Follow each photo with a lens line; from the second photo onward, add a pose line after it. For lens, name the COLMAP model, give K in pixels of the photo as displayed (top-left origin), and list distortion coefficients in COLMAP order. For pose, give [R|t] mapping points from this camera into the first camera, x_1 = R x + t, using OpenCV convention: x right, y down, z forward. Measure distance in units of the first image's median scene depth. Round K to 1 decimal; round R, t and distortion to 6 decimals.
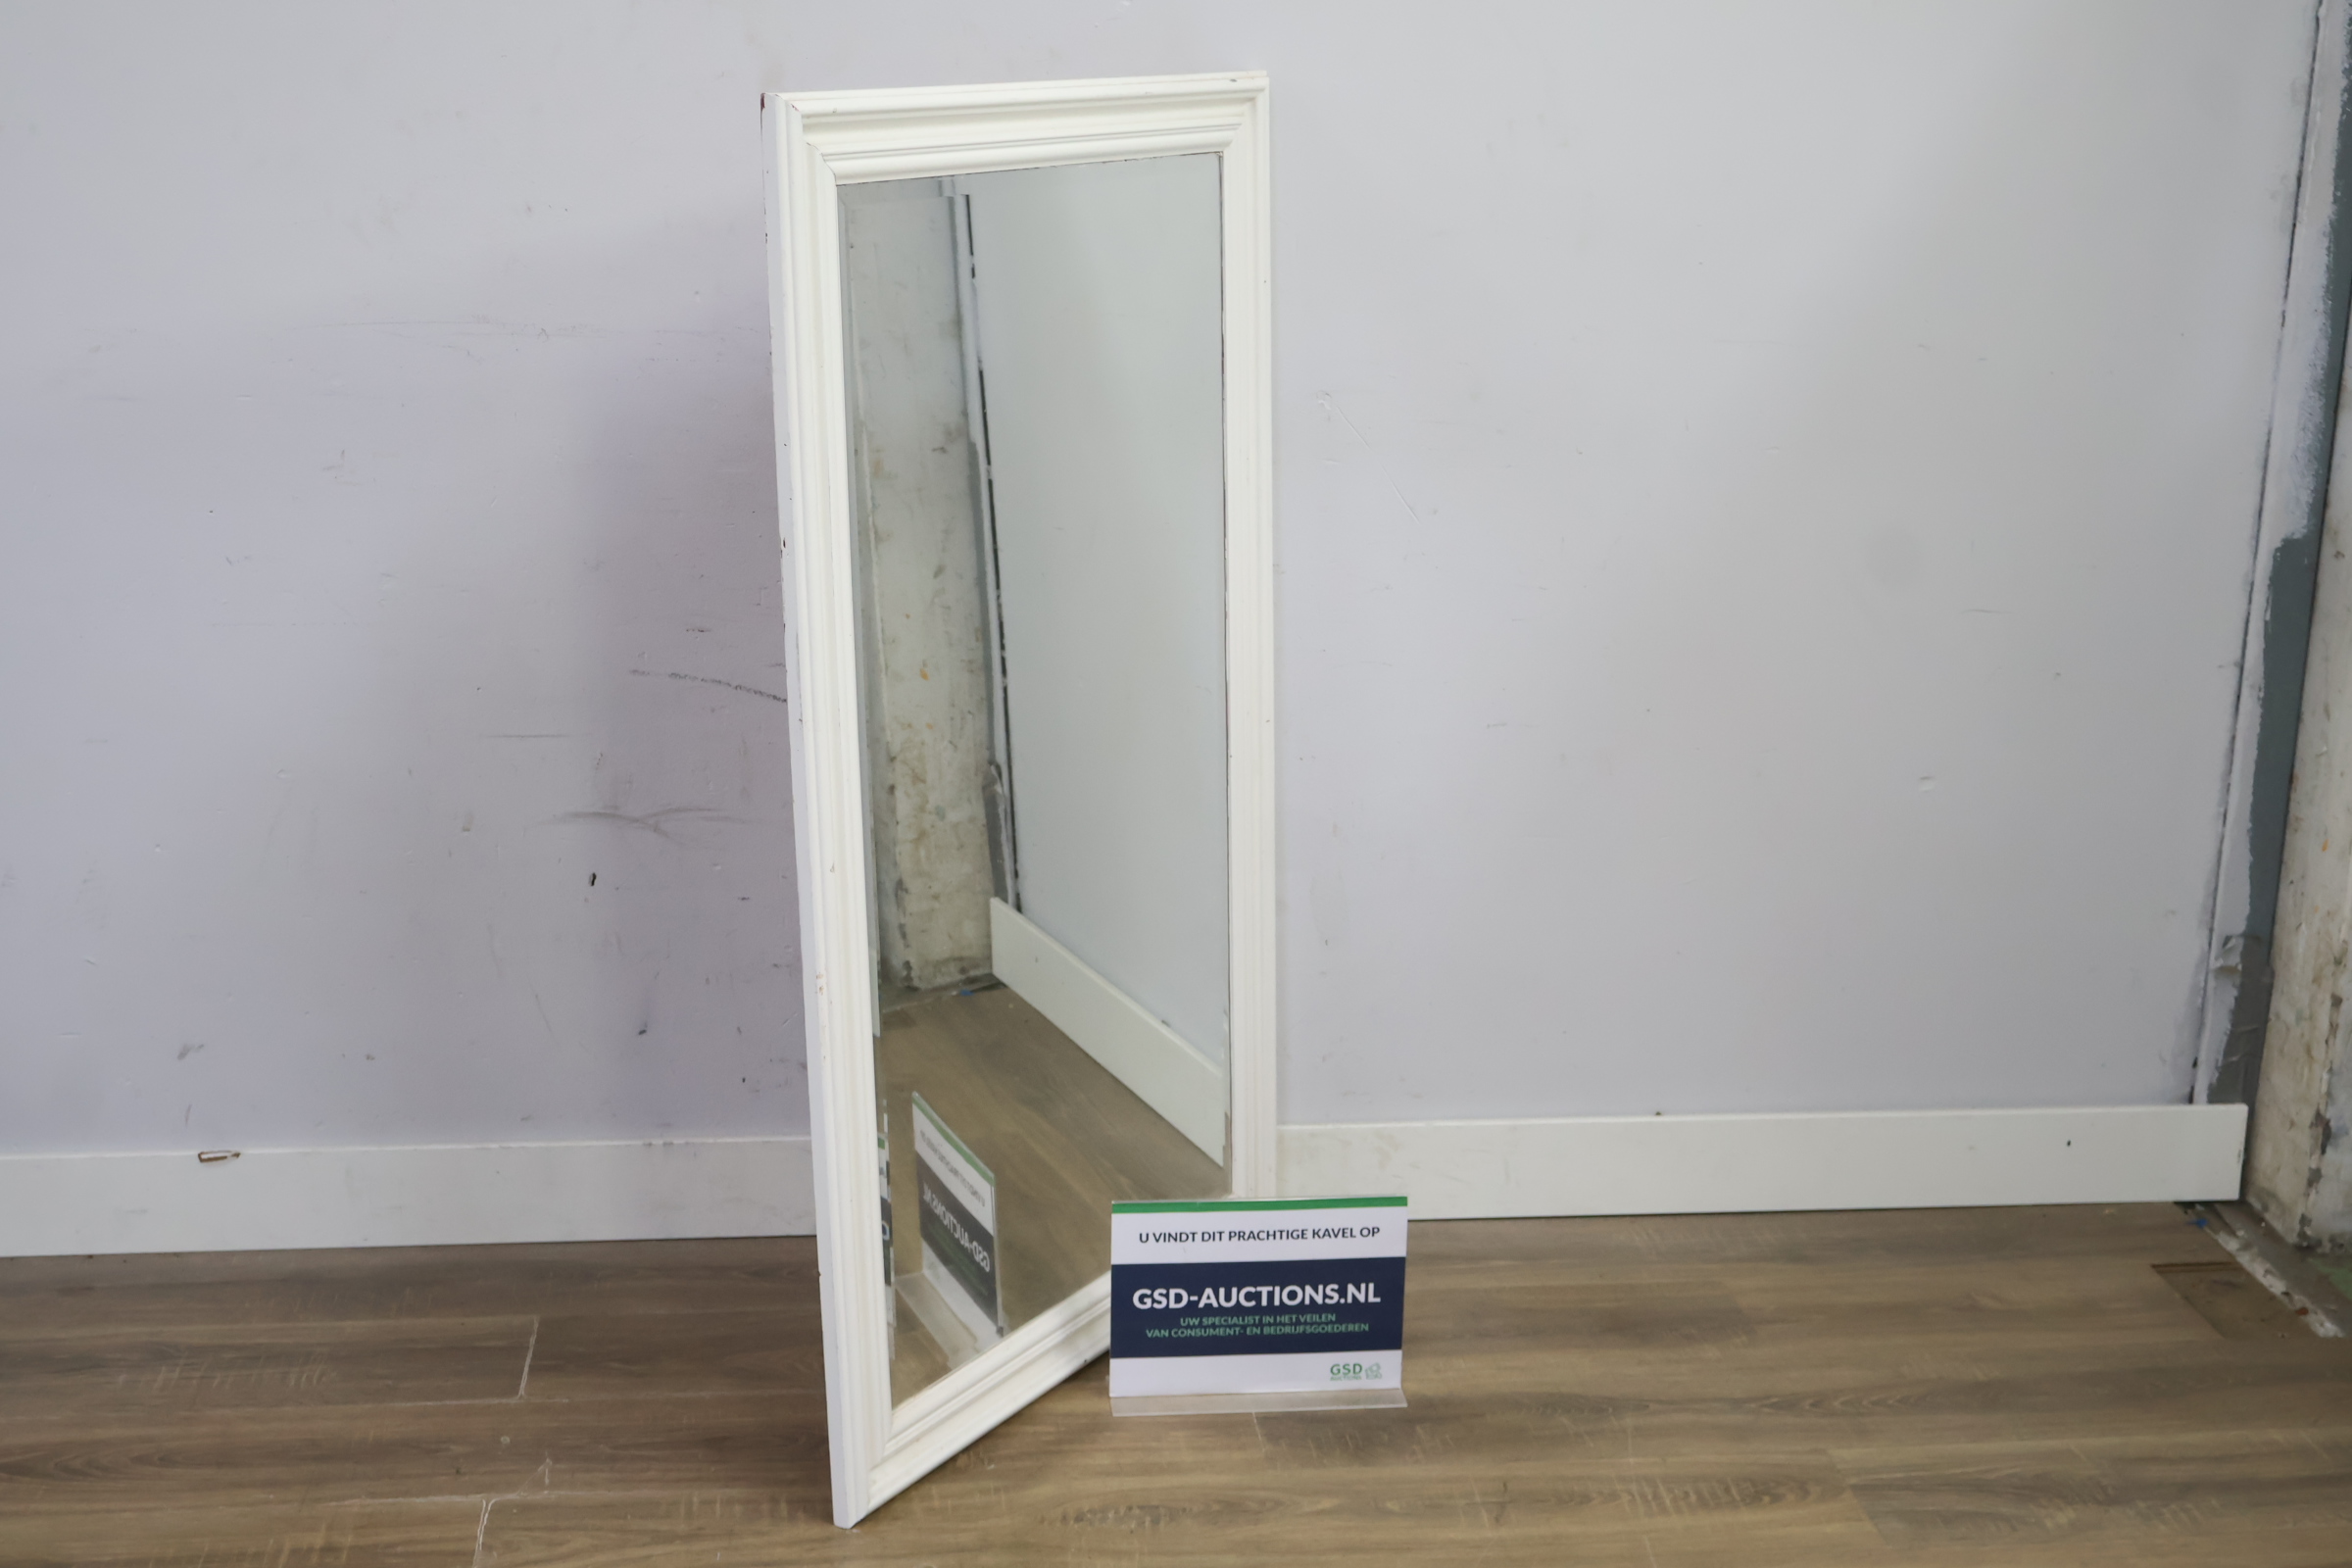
lens RADIAL K [[3162.4, 0, 1173.7], [0, 3162.4, 773.3], [0, 0, 1]] dist [0.018051, 0.000000]
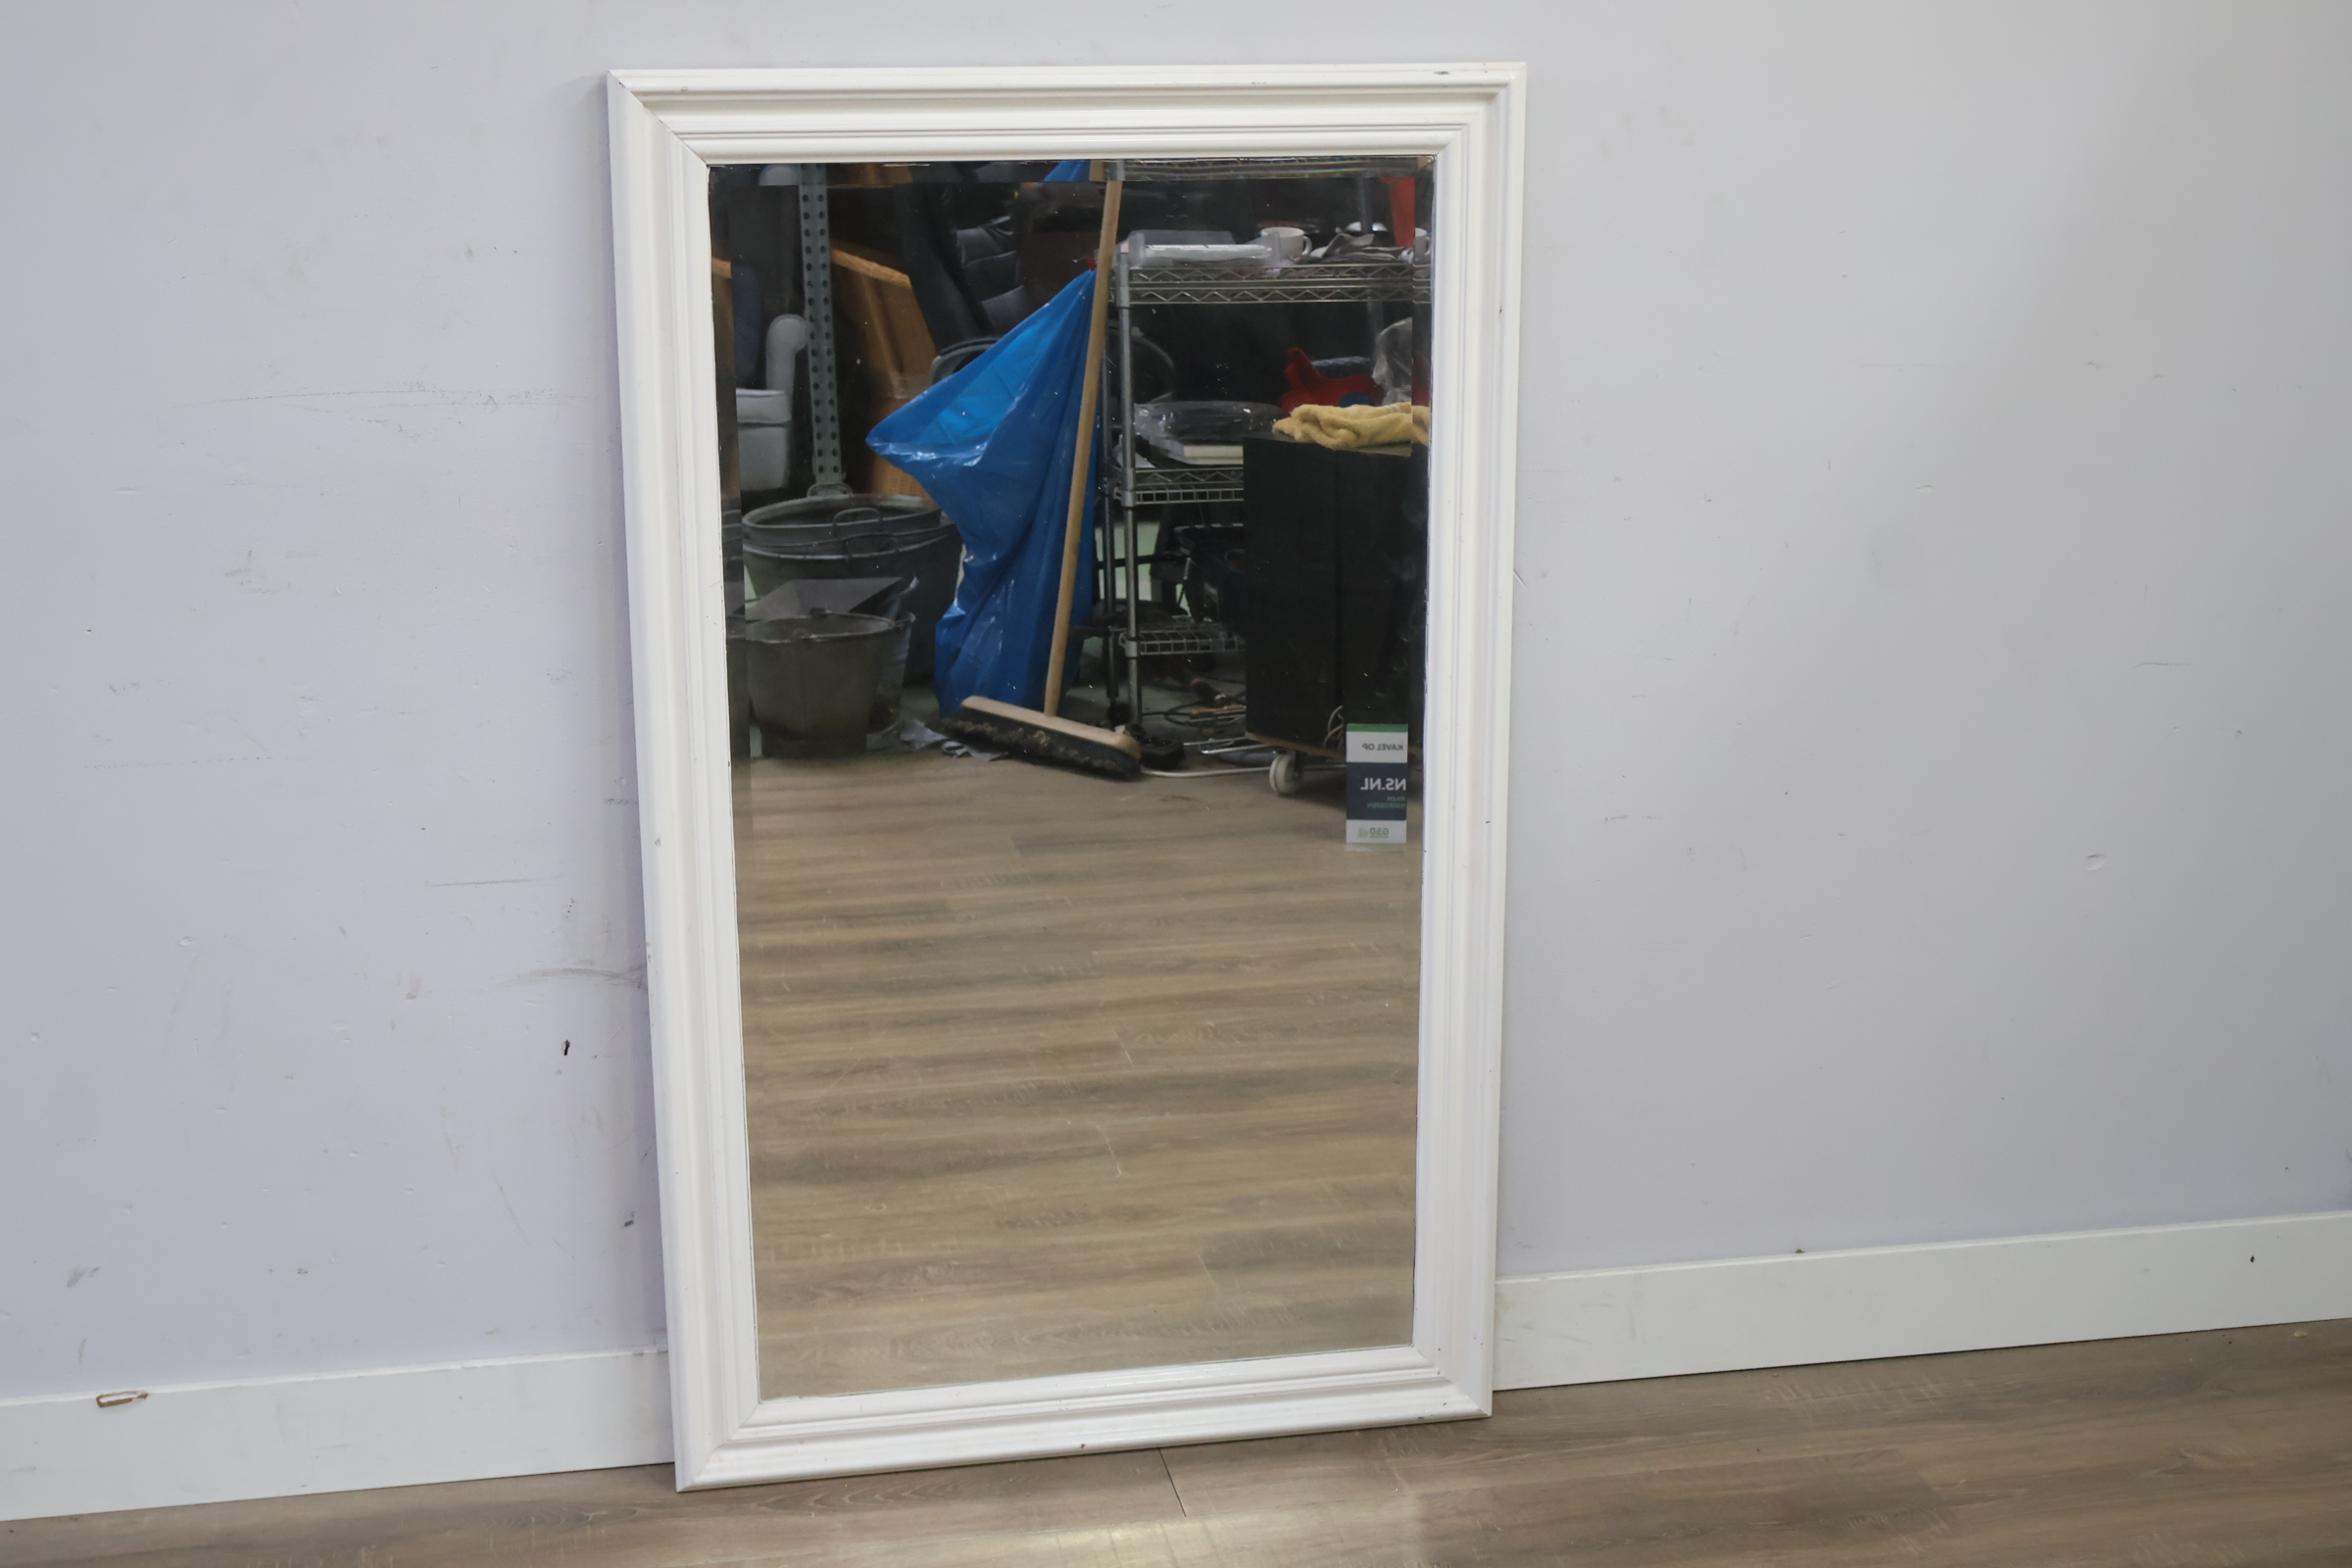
lens RADIAL K [[3162.4, 0, 1181.3], [0, 3162.4, 791.9], [0, 0, 1]] dist [0.018051, 0.000000]
pose [[0.996883, -0.039288, 0.068423, -0.074779], [0.038707, 0.999203, 0.009795, -0.035667], [-0.068753, -0.007116, 0.997608, 0.151658]]
